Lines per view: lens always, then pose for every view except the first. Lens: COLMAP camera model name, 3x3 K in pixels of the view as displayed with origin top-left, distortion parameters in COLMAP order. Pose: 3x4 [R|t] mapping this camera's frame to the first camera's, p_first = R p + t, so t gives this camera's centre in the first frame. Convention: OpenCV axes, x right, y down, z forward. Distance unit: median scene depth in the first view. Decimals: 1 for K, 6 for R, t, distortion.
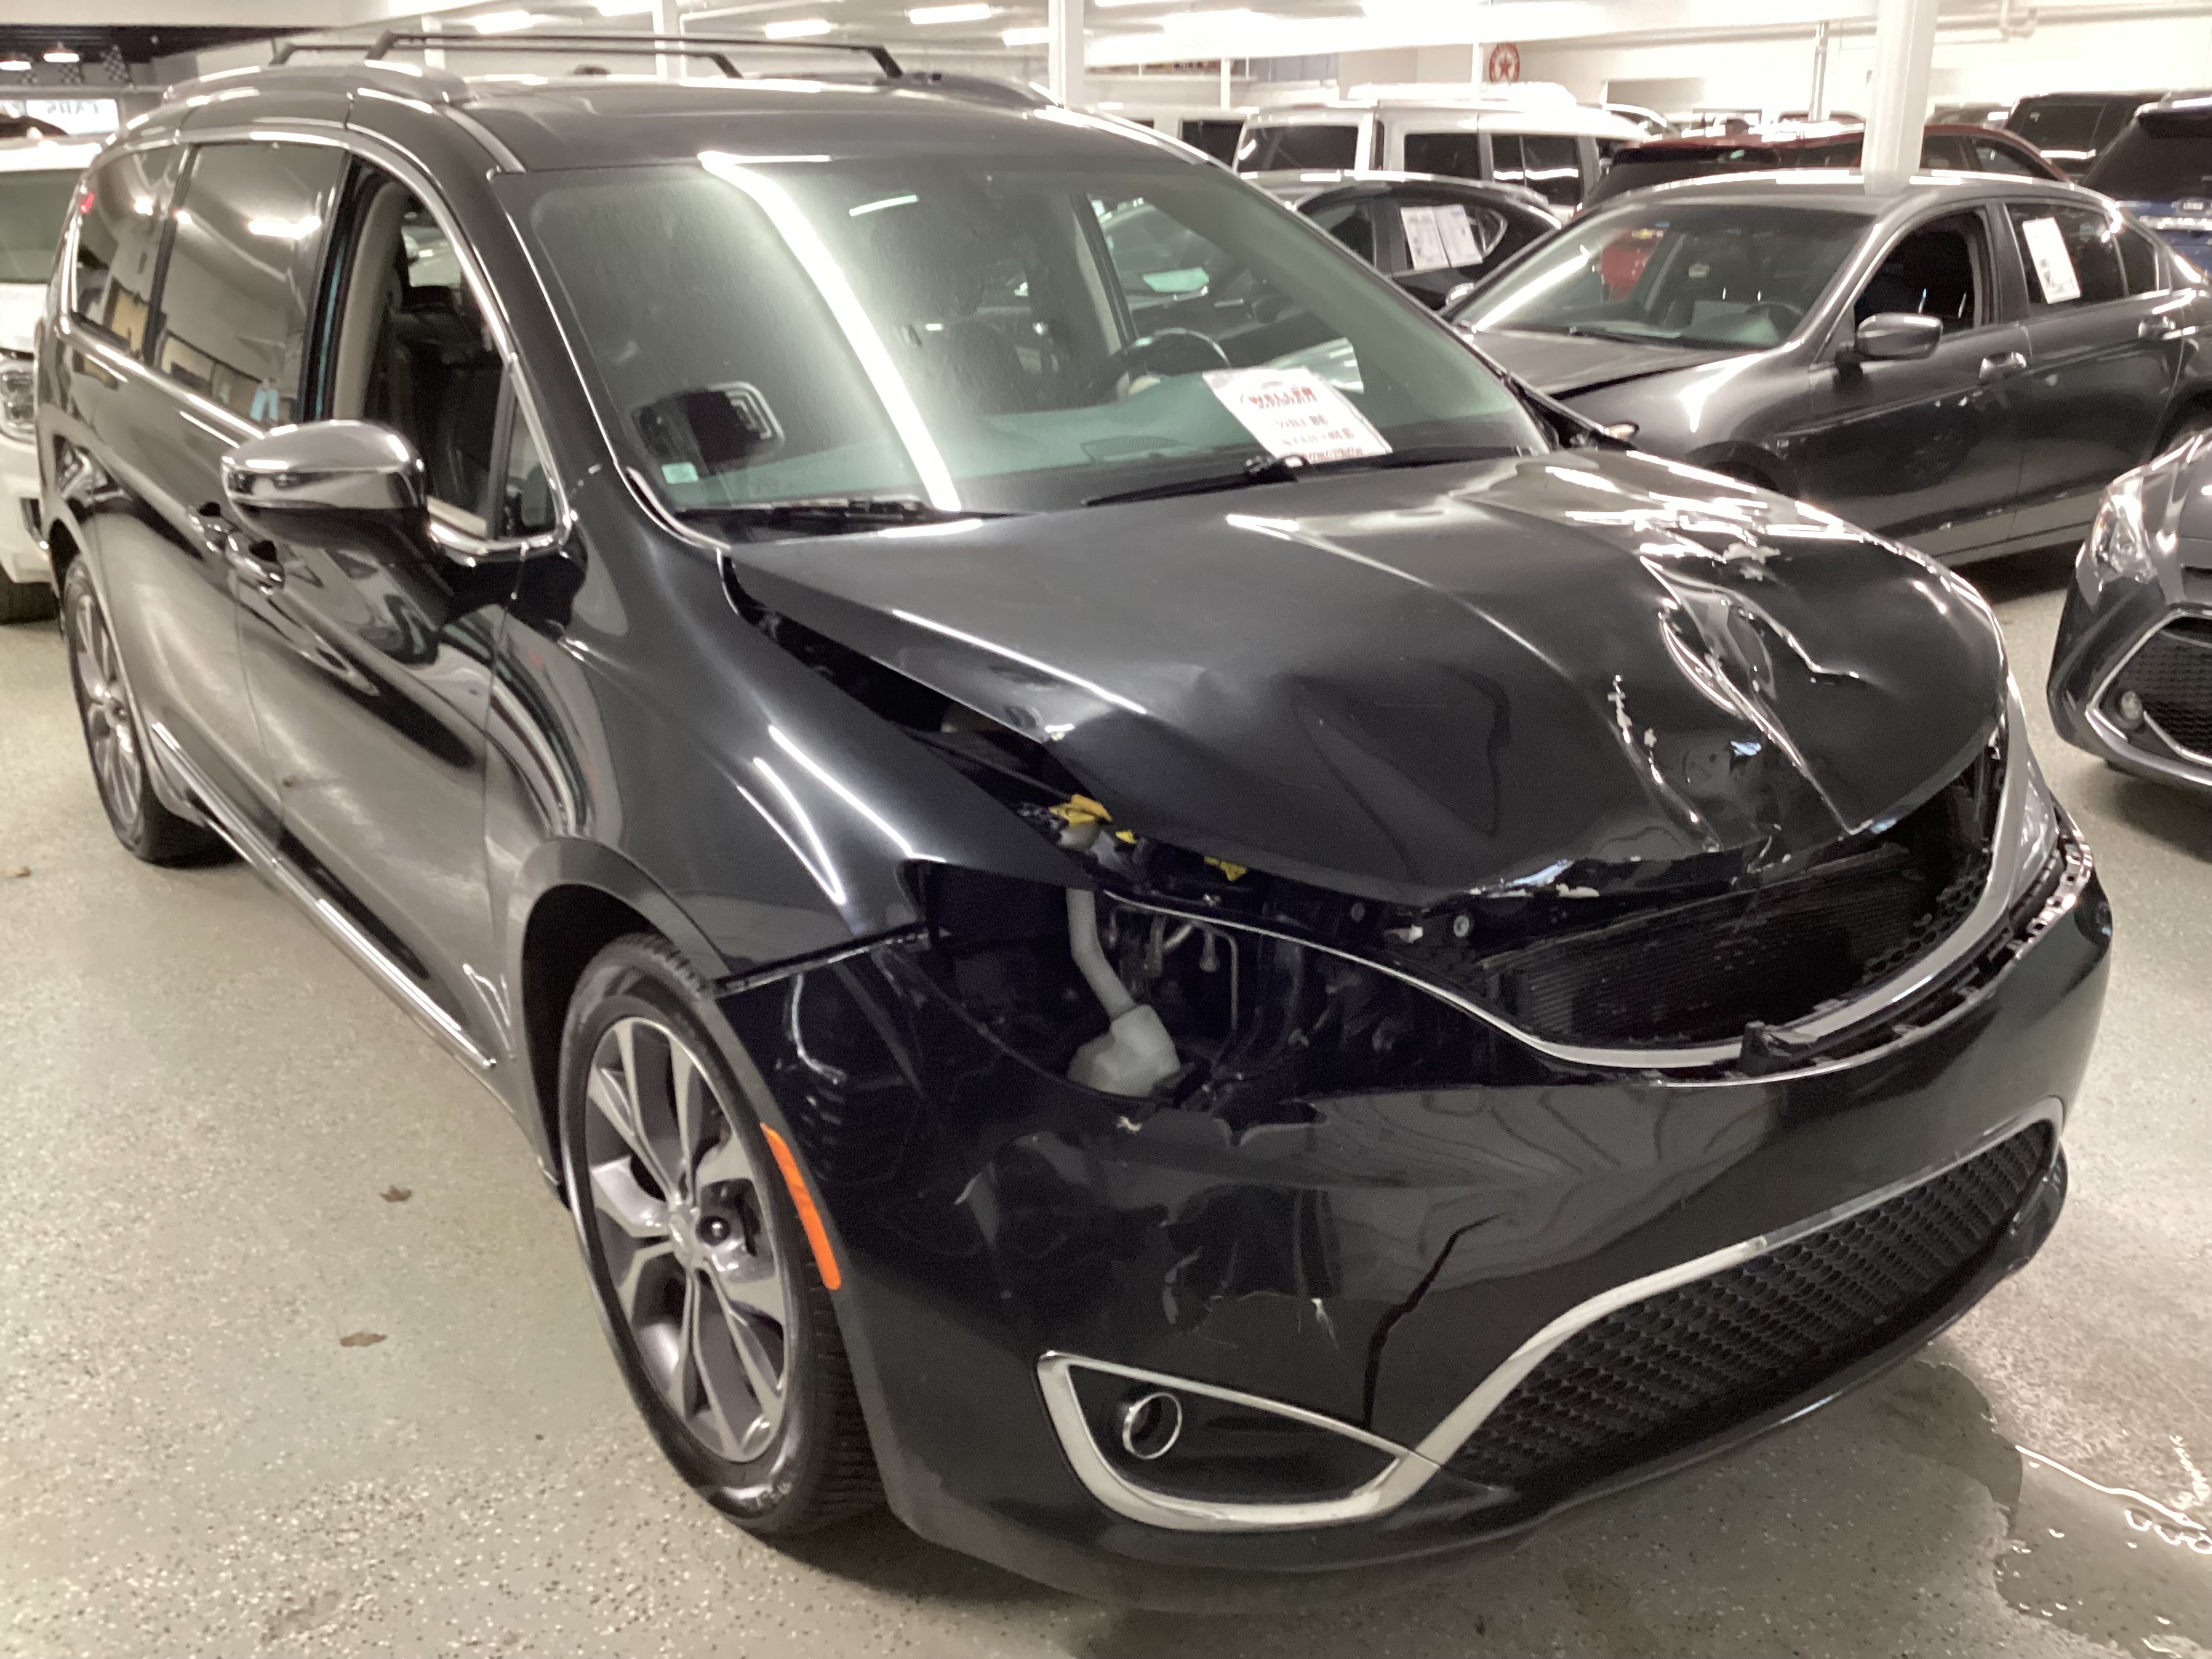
lens RADIAL K [[1981.0, 0, 1107.4], [0, 1981.0, 908.3], [0, 0, 1]] dist [-0.006922, -0.007993]
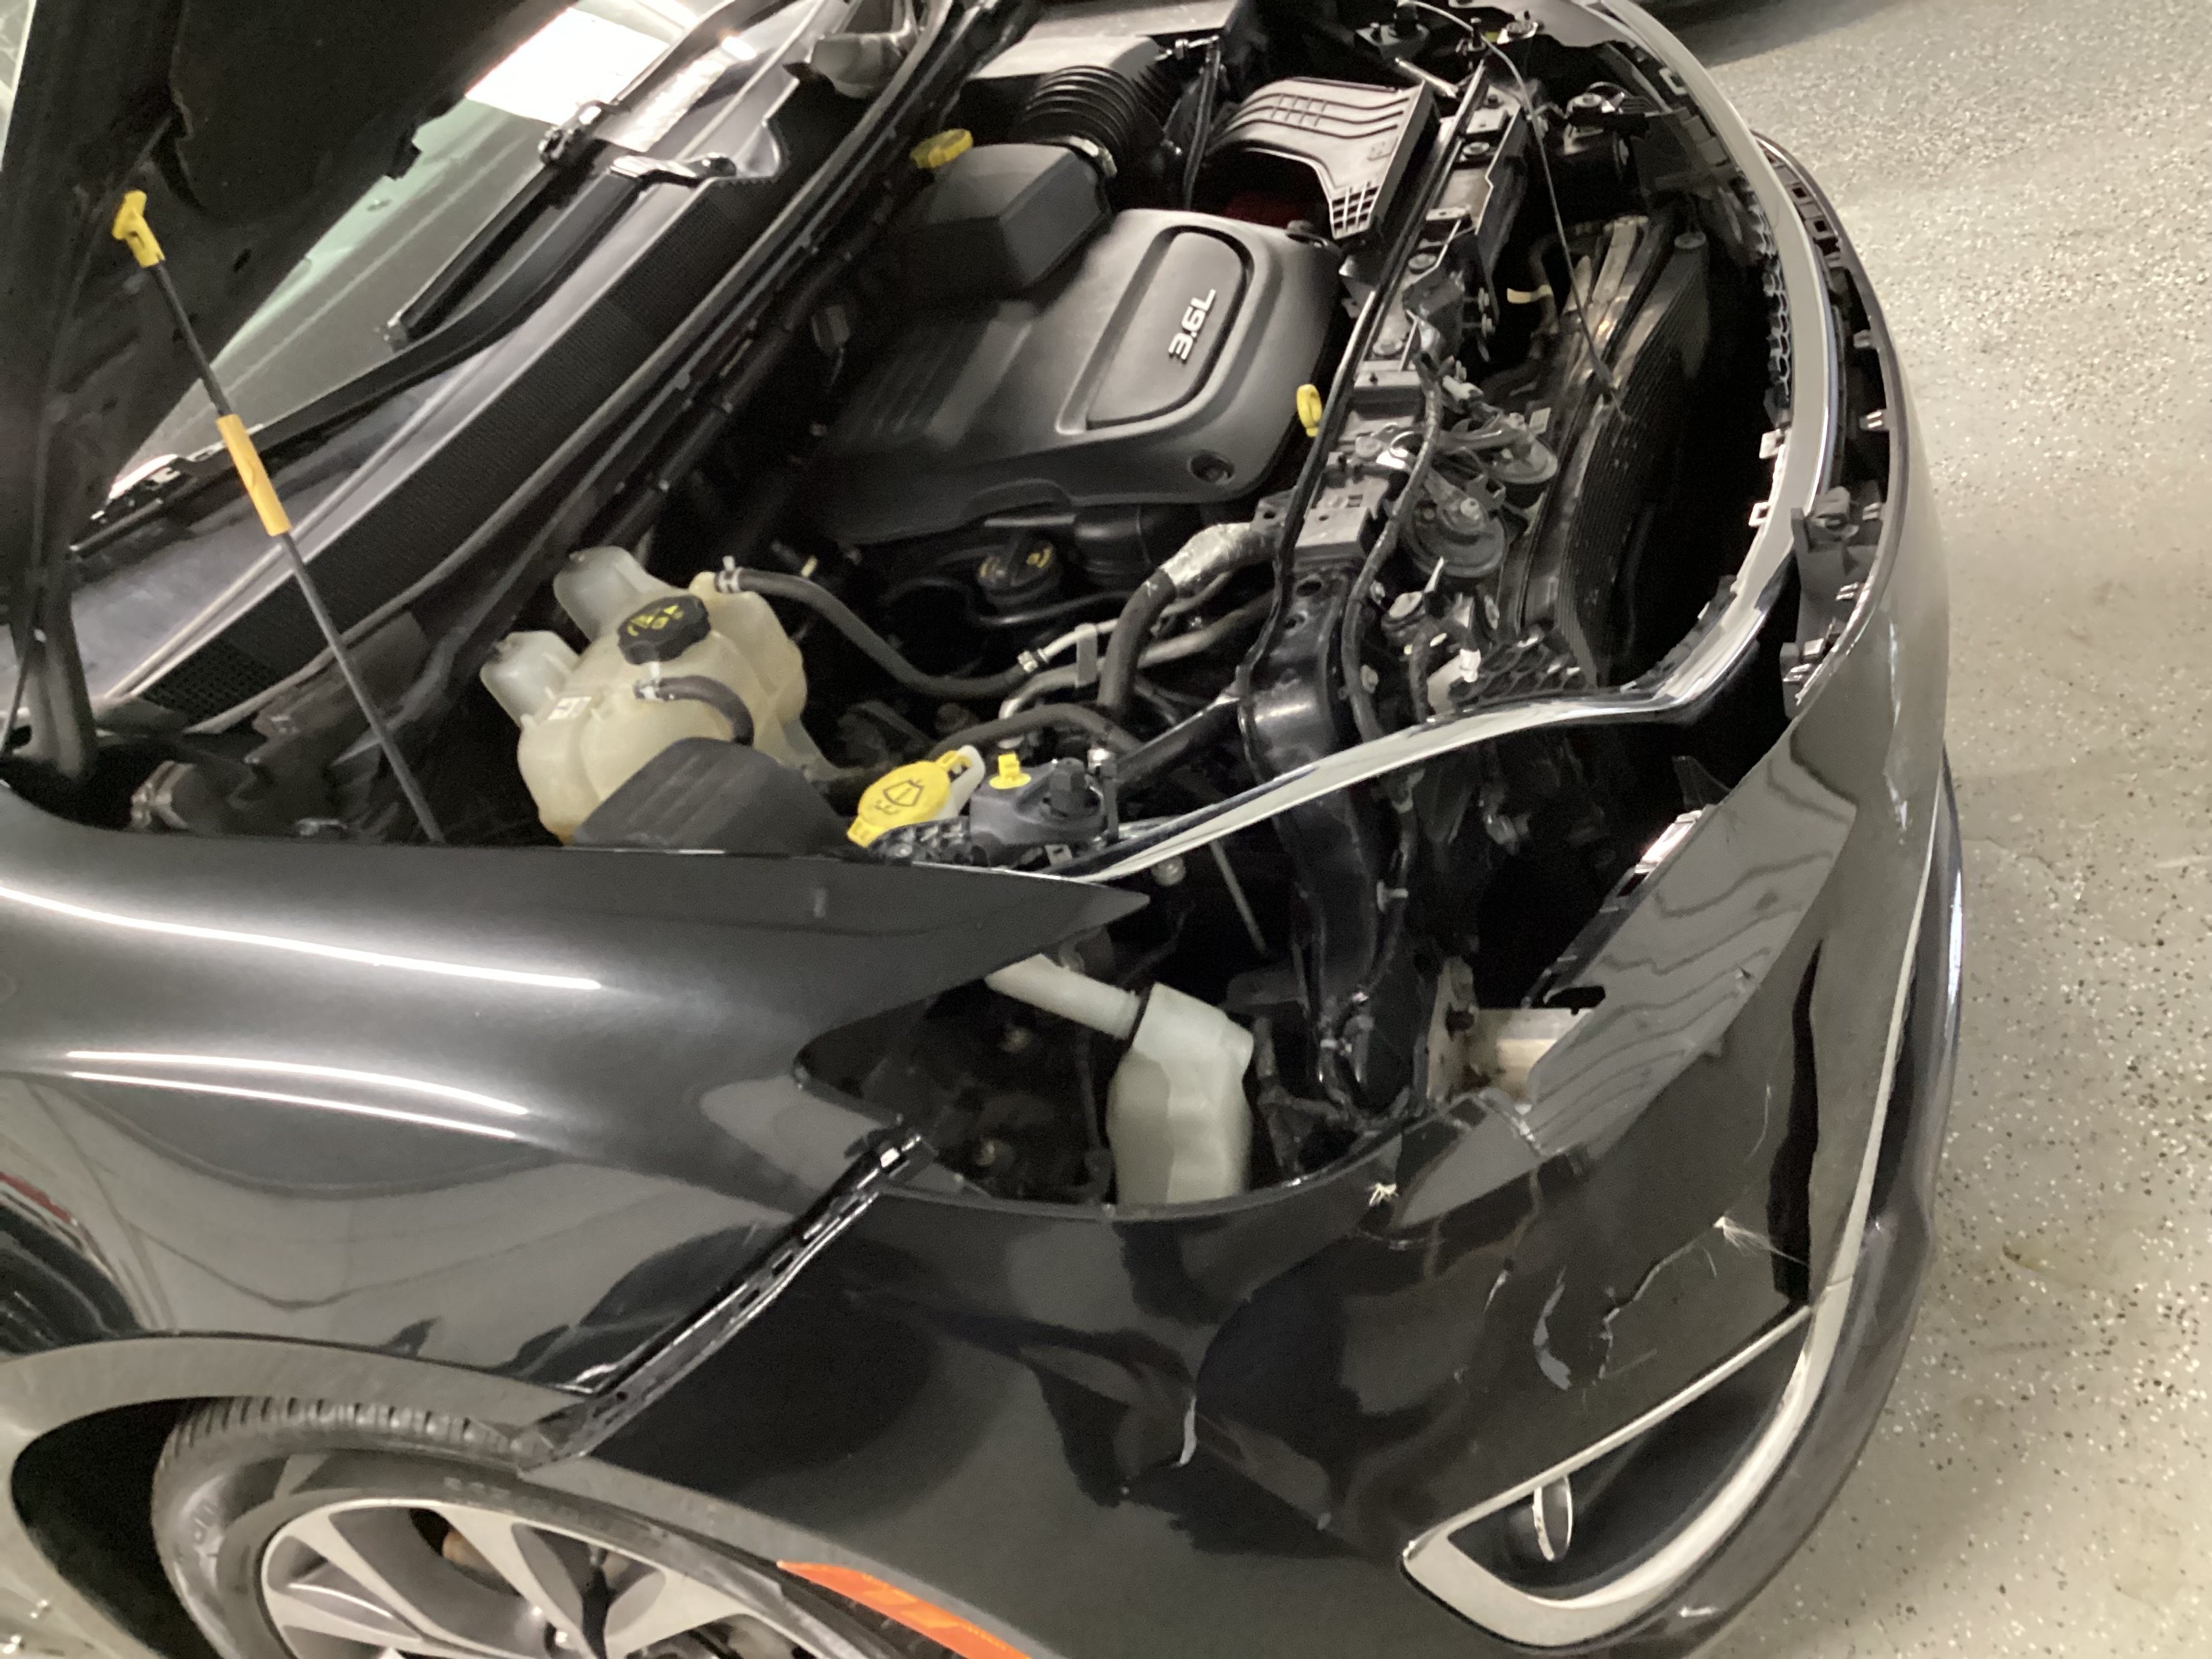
lens RADIAL K [[1981.0, 0, 1107.4], [0, 1981.0, 908.3], [0, 0, 1]] dist [-0.006922, -0.007993]
pose [[0.753873, -0.575090, 0.317722, -0.171264], [0.503177, 0.816309, 0.283643, -0.151280], [-0.422480, -0.053960, 0.904765, 0.454995]]
